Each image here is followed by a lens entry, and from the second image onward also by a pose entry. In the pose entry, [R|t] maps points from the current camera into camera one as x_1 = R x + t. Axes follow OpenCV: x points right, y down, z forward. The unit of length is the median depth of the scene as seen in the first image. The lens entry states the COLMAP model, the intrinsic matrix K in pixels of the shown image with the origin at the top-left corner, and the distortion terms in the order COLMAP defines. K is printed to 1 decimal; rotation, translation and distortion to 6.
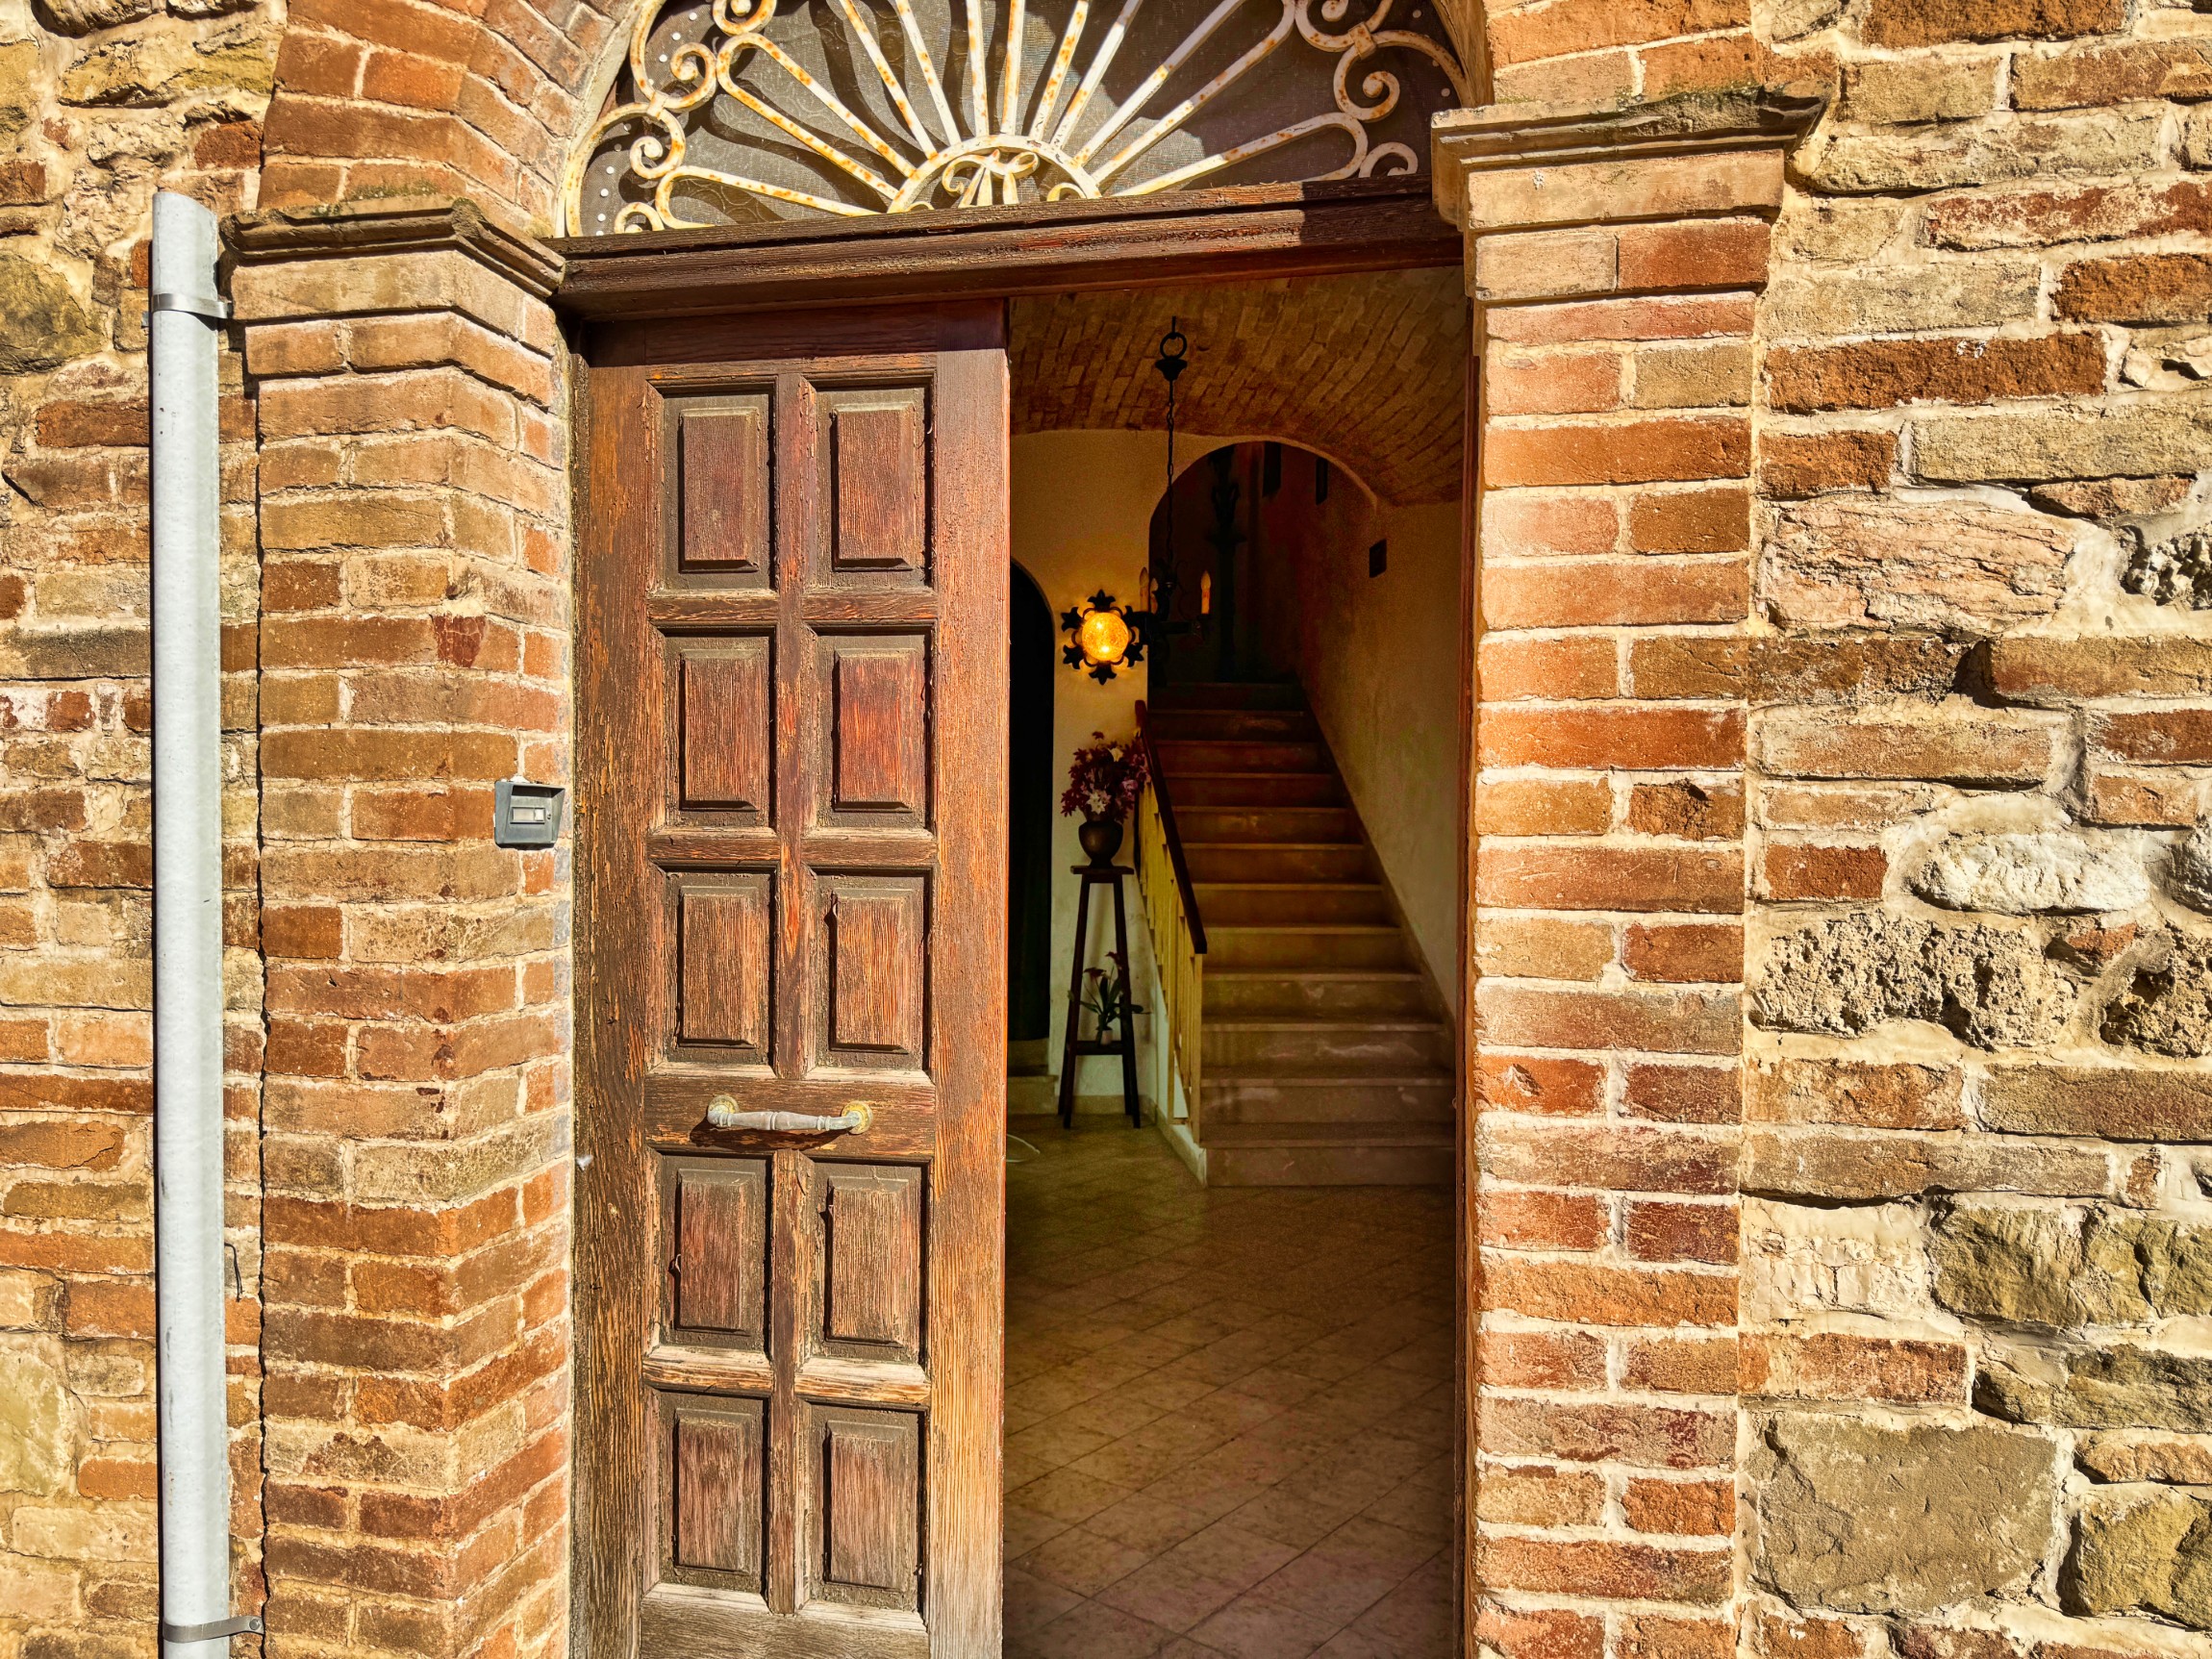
lens RADIAL K [[1606.8, 0, 1093.0], [0, 1606.8, 832.0], [0, 0, 1]] dist [0.125304, -0.001294]
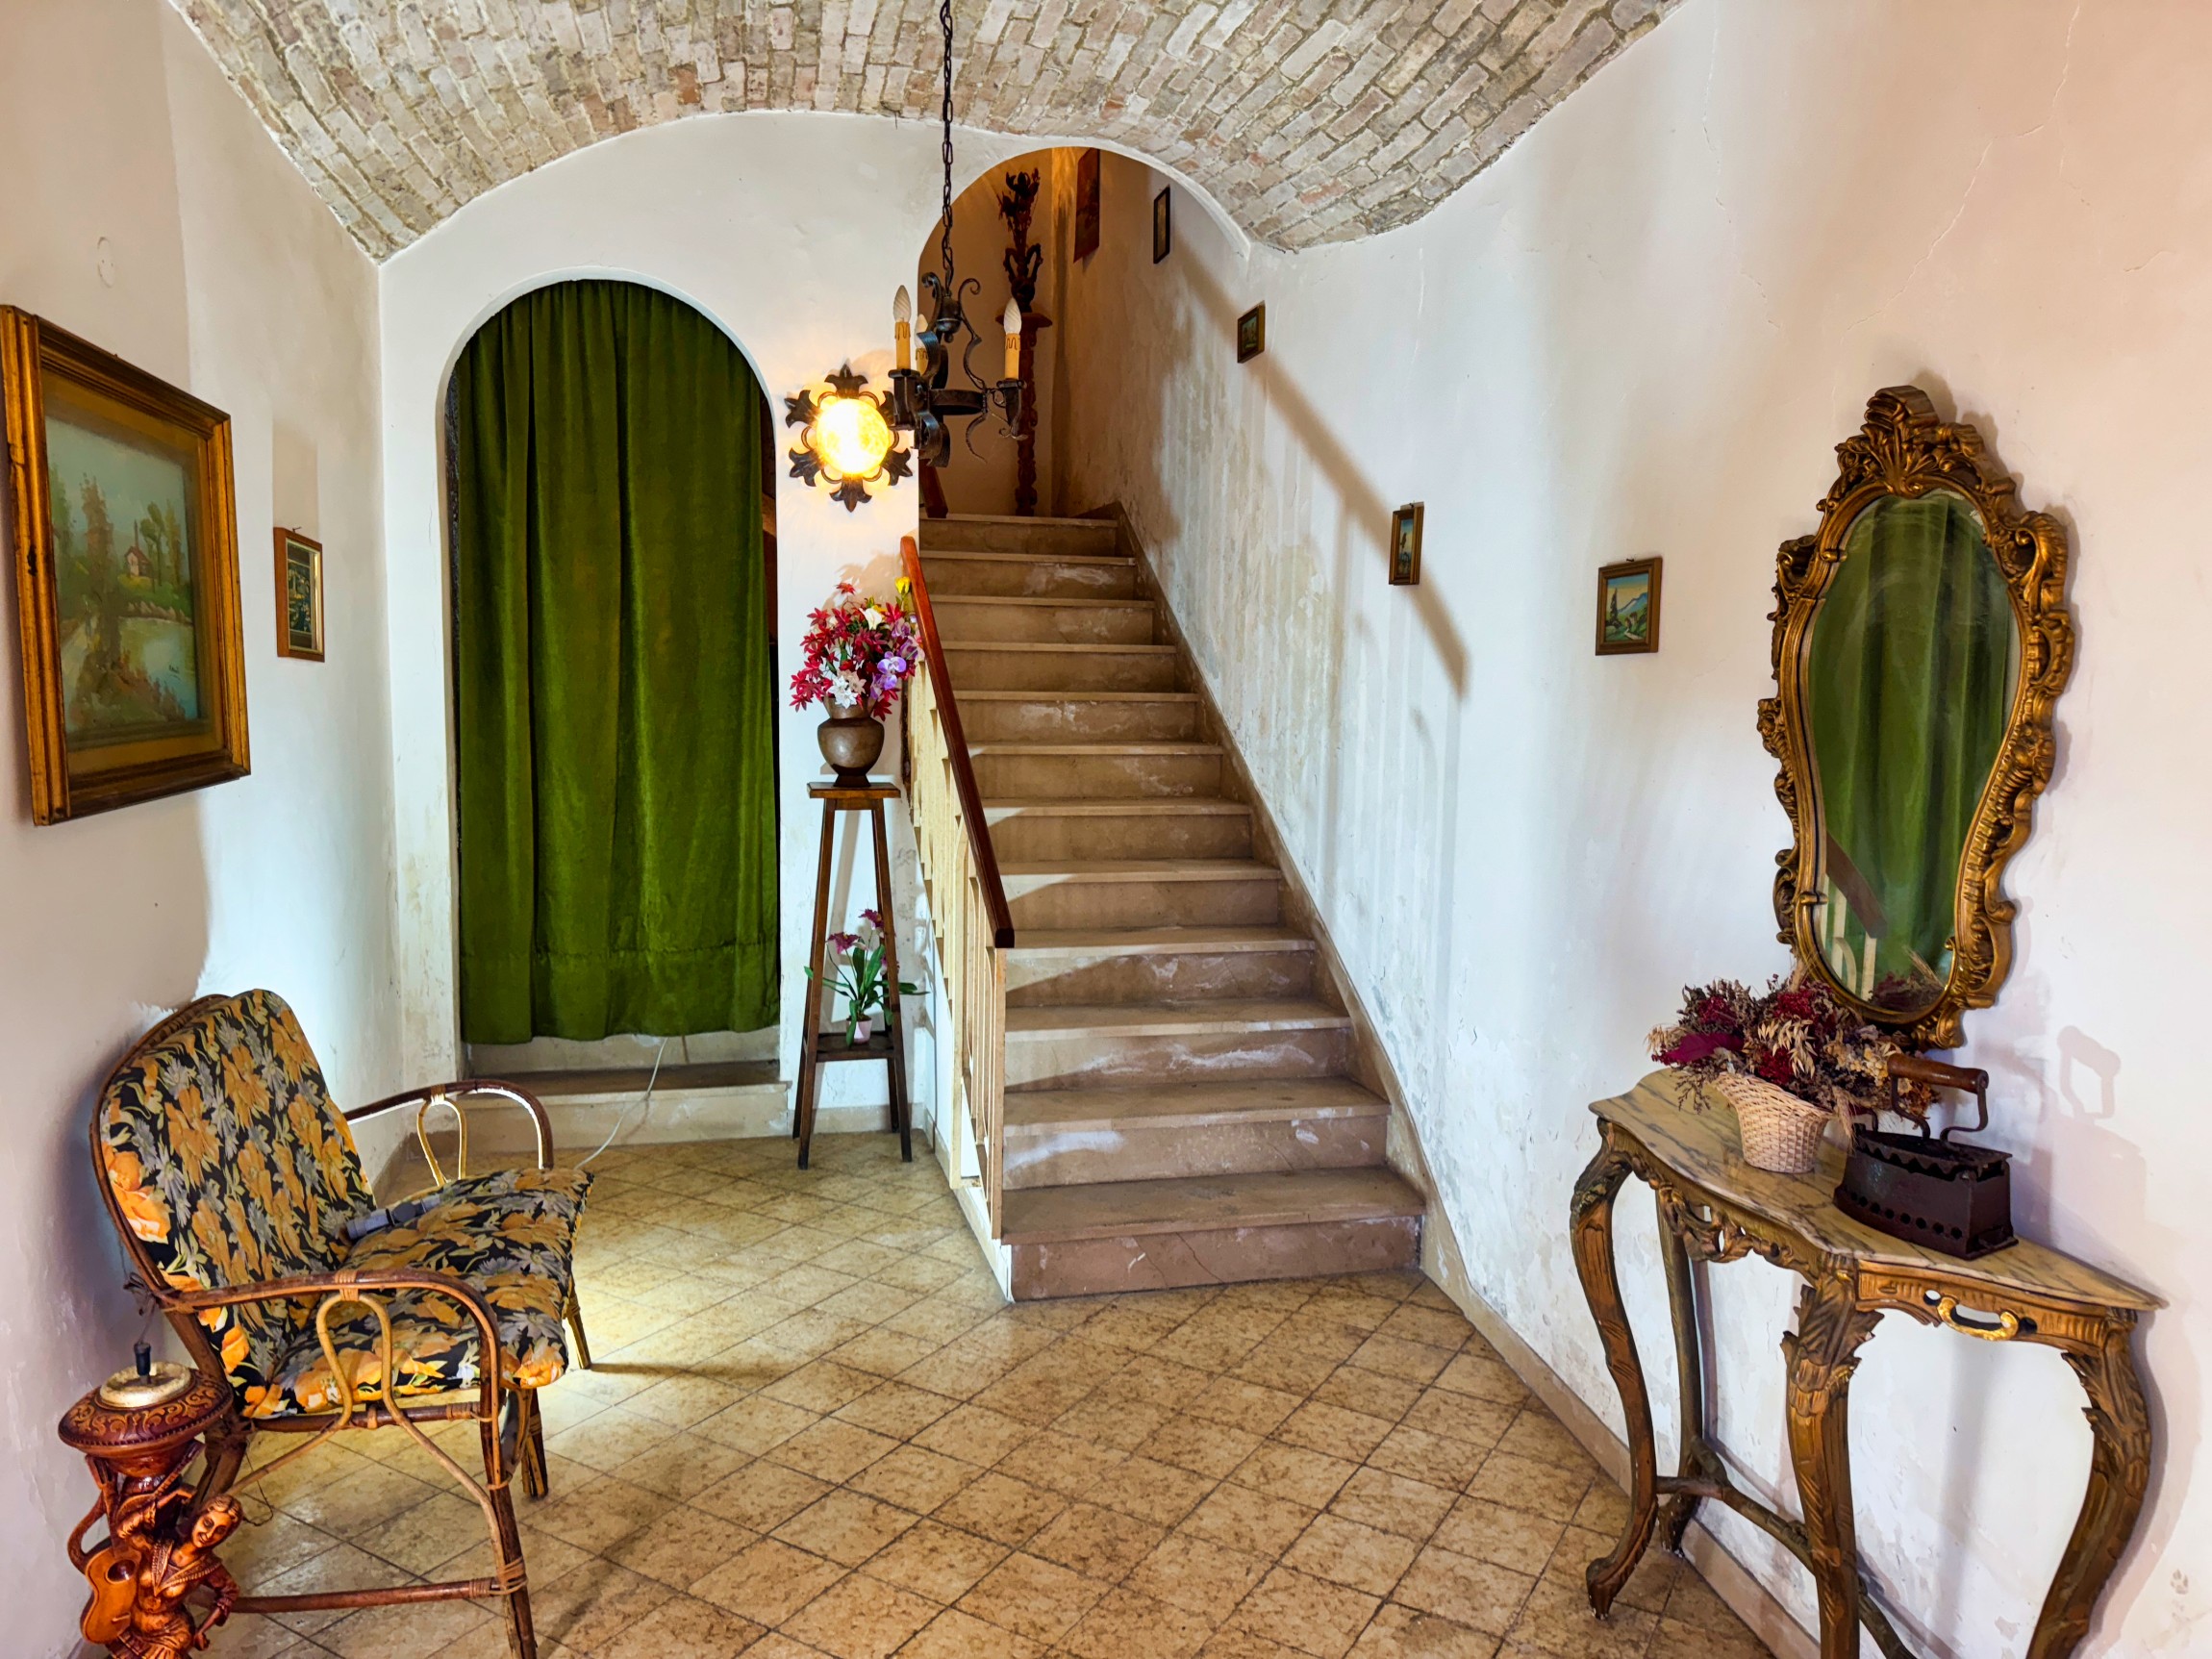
lens RADIAL K [[1606.8, 0, 1093.0], [0, 1606.8, 832.0], [0, 0, 1]] dist [0.125304, -0.001294]
pose [[0.991125, -0.007883, 0.132702, 0.015367], [-0.004073, 0.995971, 0.089582, -0.019883], [-0.132873, -0.089328, 0.987099, 0.313039]]
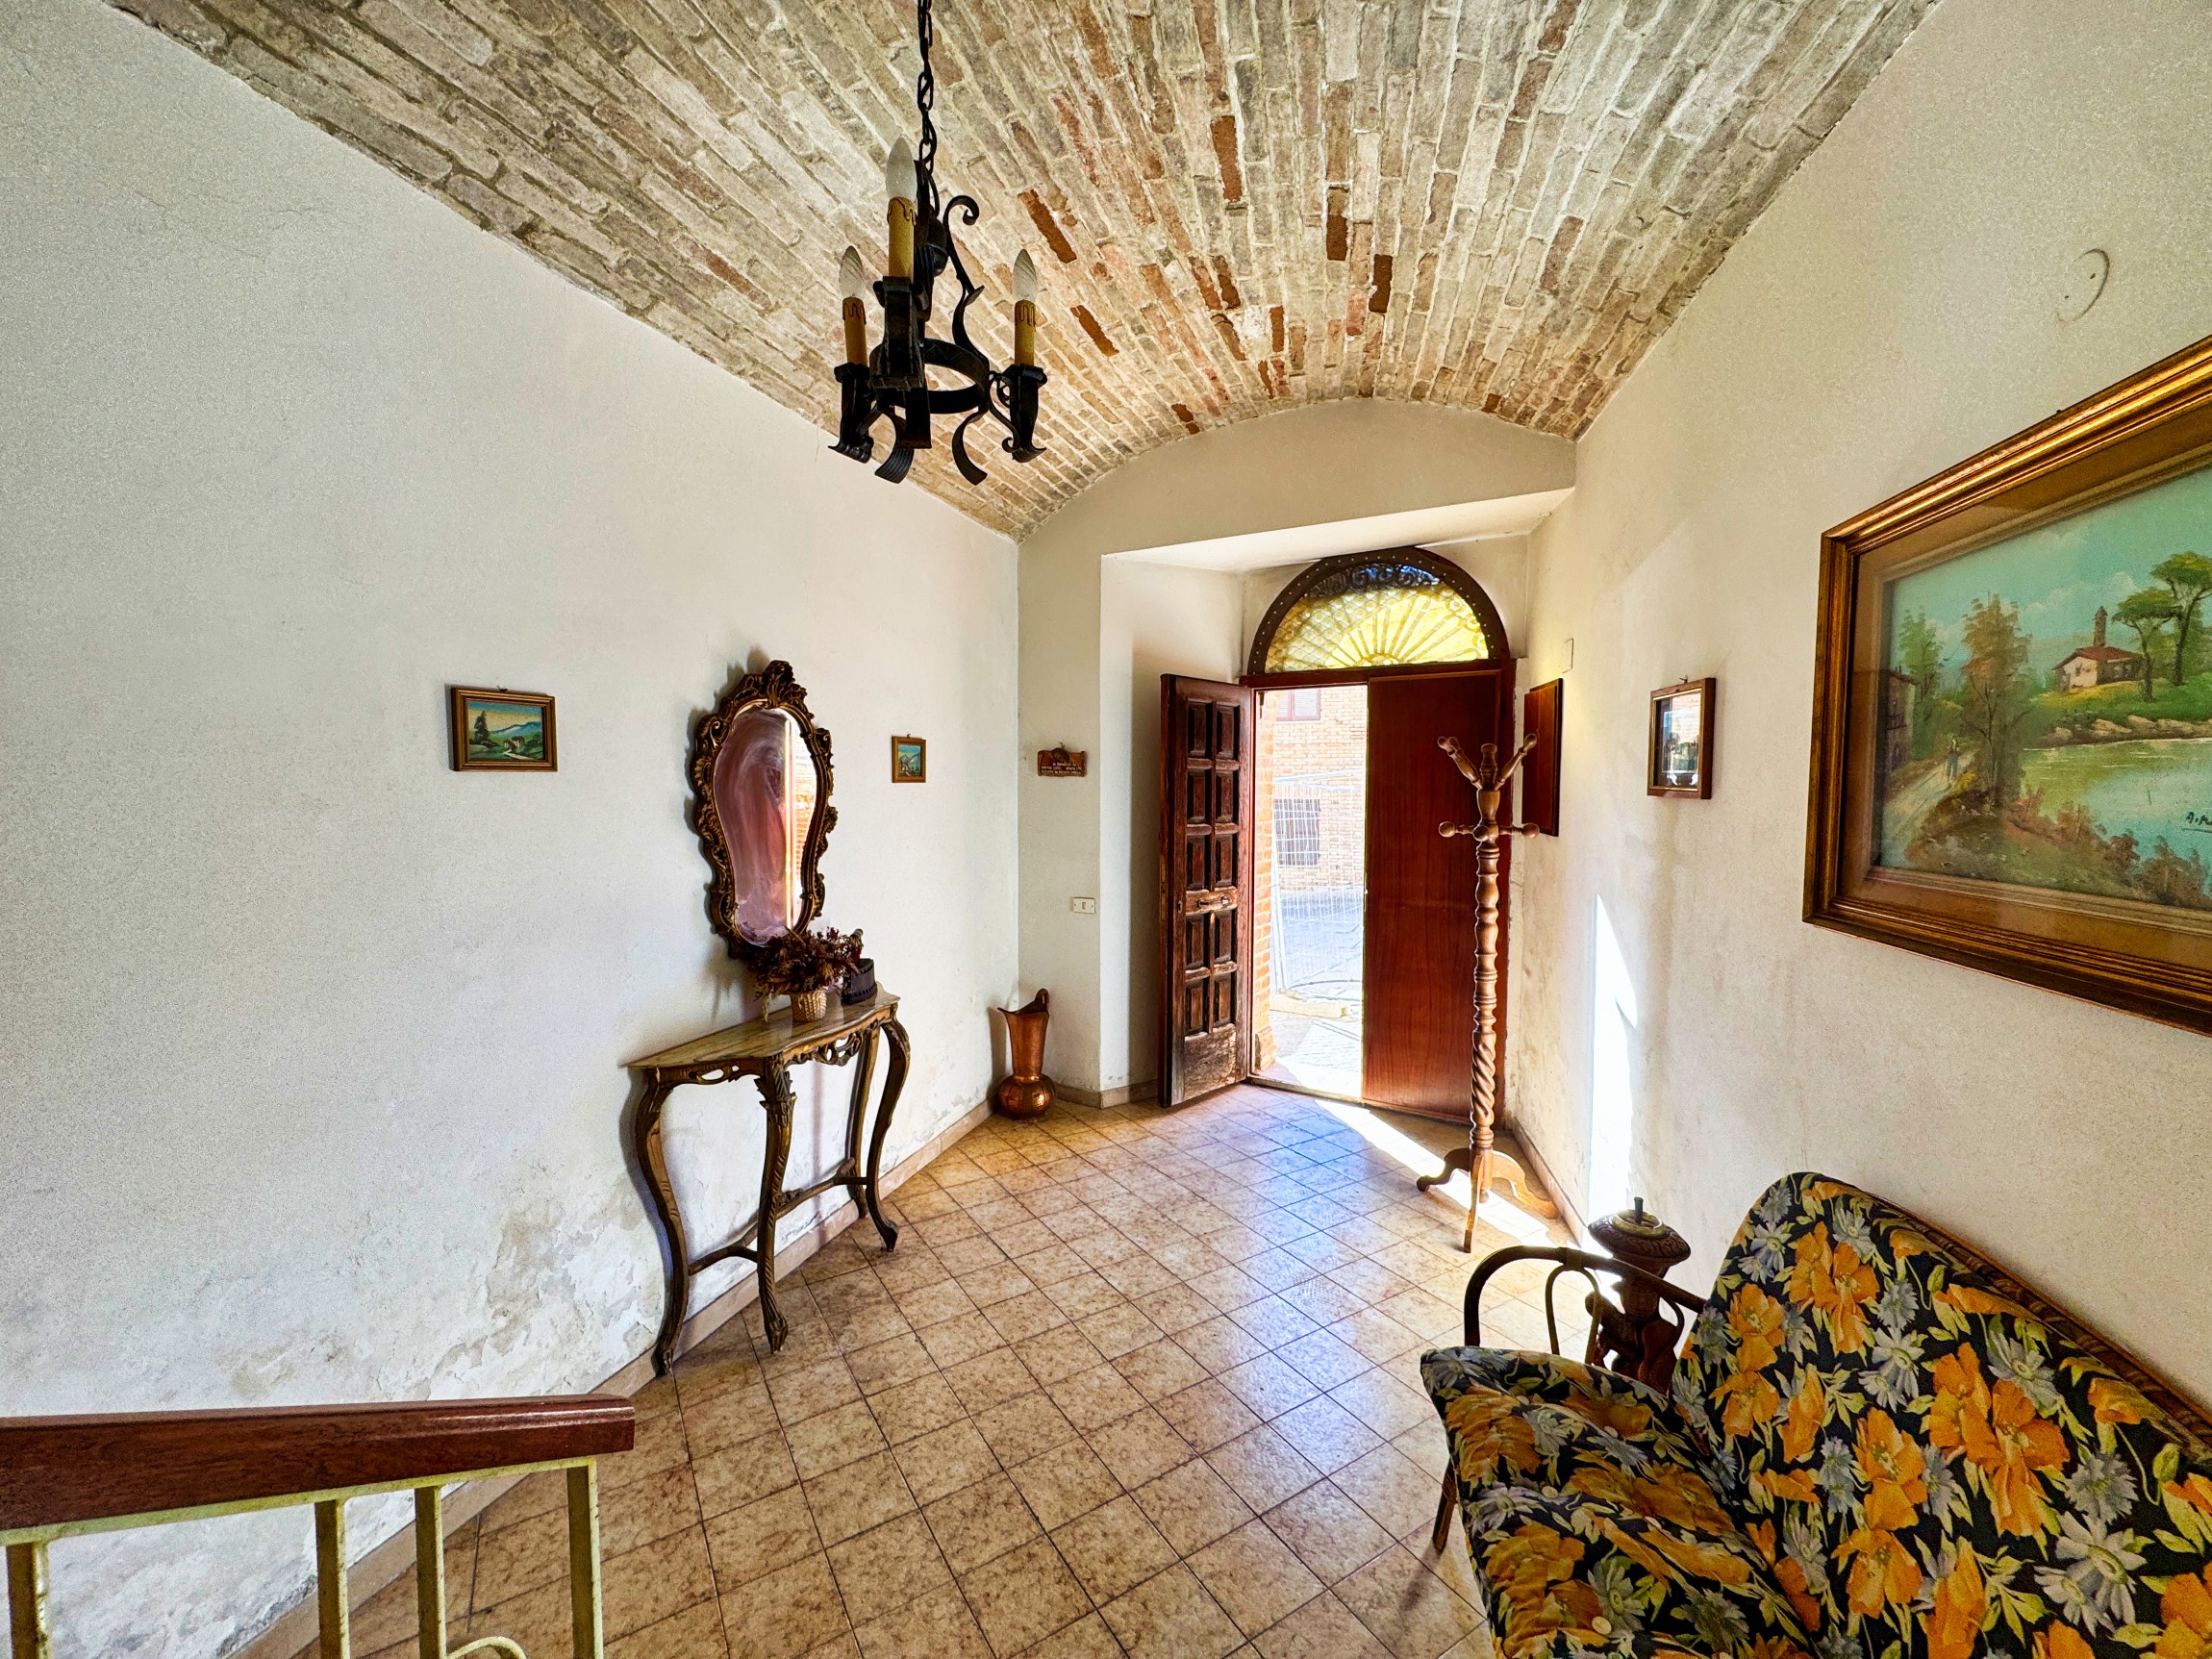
lens RADIAL K [[883.5, 0, 1106.0], [0, 883.5, 829.5], [0, 0, 1]] dist [0.000080, -0.000005]
pose [[-0.940549, -0.023807, 0.338823, -0.066507], [0.000802, 0.997382, 0.072306, -0.033254], [-0.339658, 0.068279, -0.938068, 1.081699]]
